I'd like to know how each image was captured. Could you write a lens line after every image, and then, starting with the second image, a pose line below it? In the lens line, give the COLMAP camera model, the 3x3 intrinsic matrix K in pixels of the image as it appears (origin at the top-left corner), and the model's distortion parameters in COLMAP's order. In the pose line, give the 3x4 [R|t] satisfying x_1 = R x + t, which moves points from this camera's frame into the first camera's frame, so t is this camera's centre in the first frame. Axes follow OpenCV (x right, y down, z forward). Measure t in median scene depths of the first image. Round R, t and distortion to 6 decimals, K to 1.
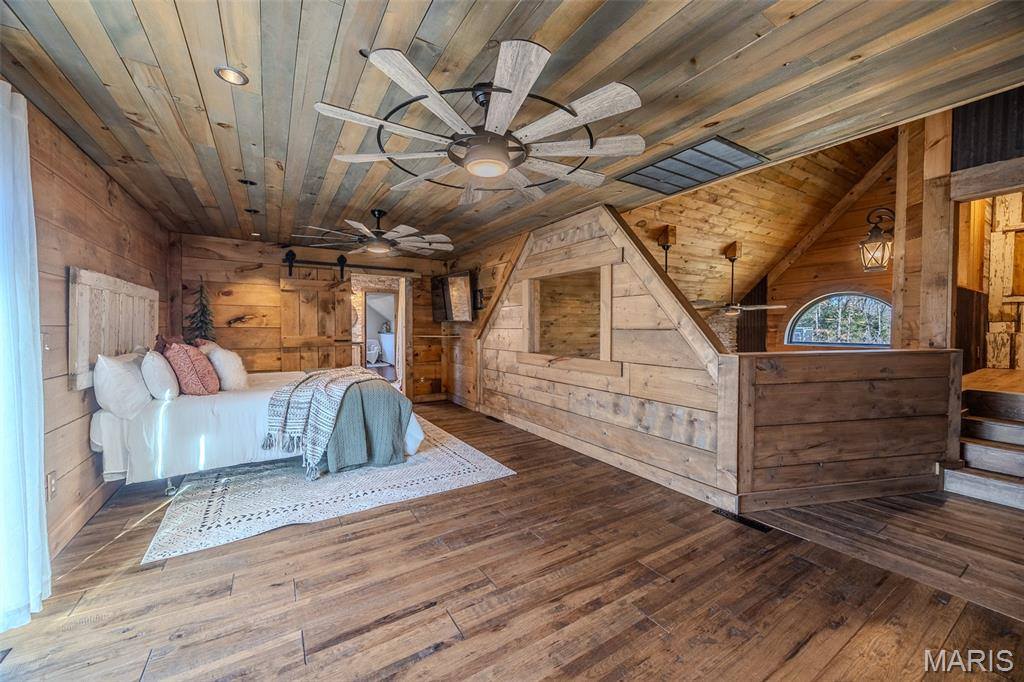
lens RADIAL K [[389.1, 0, 512.2], [0, 389.1, 340.1], [0, 0, 1]] dist [-0.001468, -0.000026]
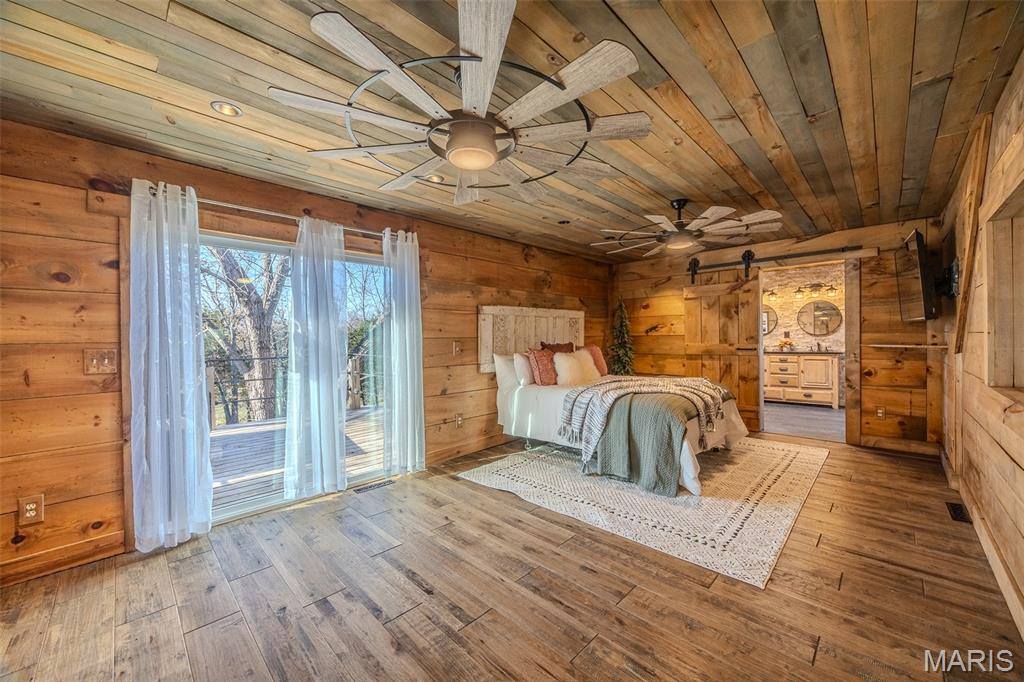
lens RADIAL K [[388.2, 0, 515.1], [0, 388.2, 339.9], [0, 0, 1]] dist [-0.003394, -0.000290]
pose [[0.239174, -0.000873, -0.970976, 0.411583], [-0.016073, 0.999859, -0.004858, -0.010180], [0.970844, 0.016768, 0.239126, 0.439997]]
